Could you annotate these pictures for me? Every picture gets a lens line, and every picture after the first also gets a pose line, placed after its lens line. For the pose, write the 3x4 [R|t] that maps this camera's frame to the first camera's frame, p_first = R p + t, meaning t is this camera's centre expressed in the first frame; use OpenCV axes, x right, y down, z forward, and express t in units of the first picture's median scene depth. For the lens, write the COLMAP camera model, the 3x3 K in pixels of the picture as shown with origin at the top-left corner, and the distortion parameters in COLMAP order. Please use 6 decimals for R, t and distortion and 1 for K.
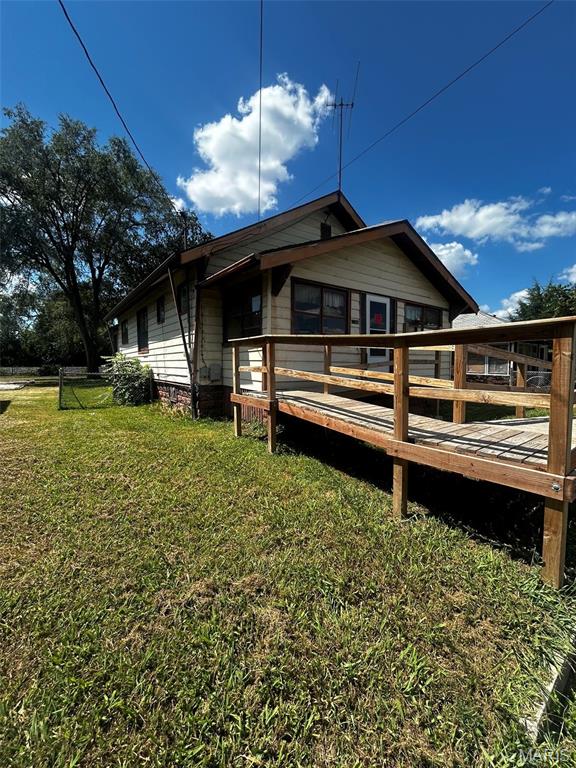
lens RADIAL K [[307.8, 0, 288.0], [0, 307.8, 384.0], [0, 0, 1]] dist [-0.001307, -0.000285]
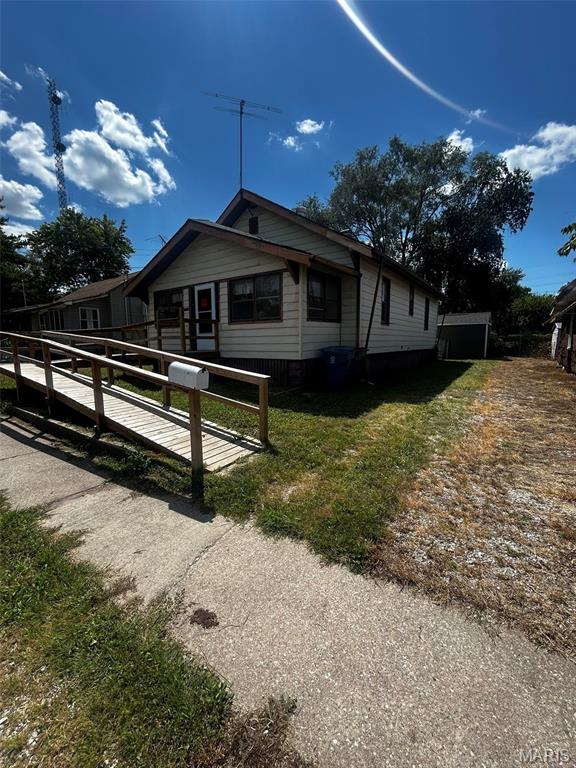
lens RADIAL K [[317.0, 0, 287.5], [0, 317.0, 369.6], [0, 0, 1]] dist [-0.000327, -0.000227]
pose [[0.305295, 0.089110, -0.948079, 1.656559], [-0.047572, 0.995796, 0.078276, -0.062085], [0.951069, 0.021205, 0.308250, 0.949705]]
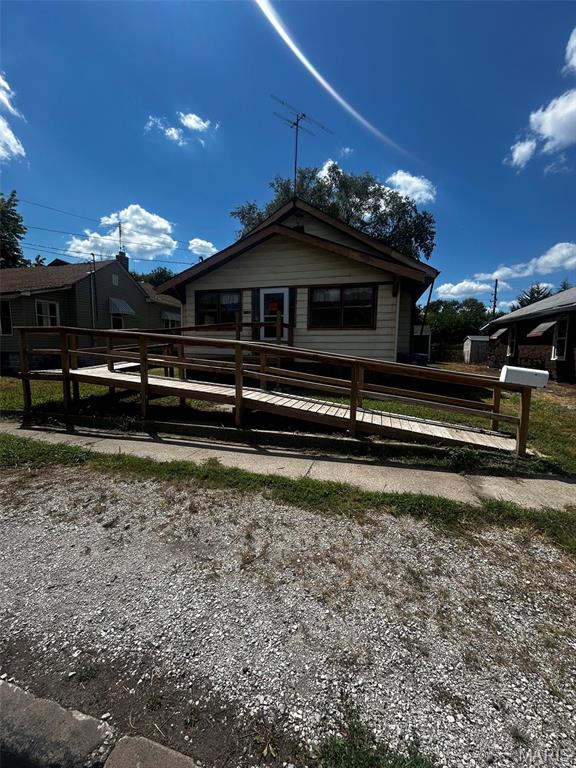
lens RADIAL K [[307.8, 0, 288.0], [0, 307.8, 384.0], [0, 0, 1]] dist [-0.001307, -0.000285]
pose [[0.609008, 0.109563, -0.785560, 1.348633], [-0.058003, 0.993914, 0.093655, -0.026263], [0.791040, -0.011472, 0.611657, 0.299396]]
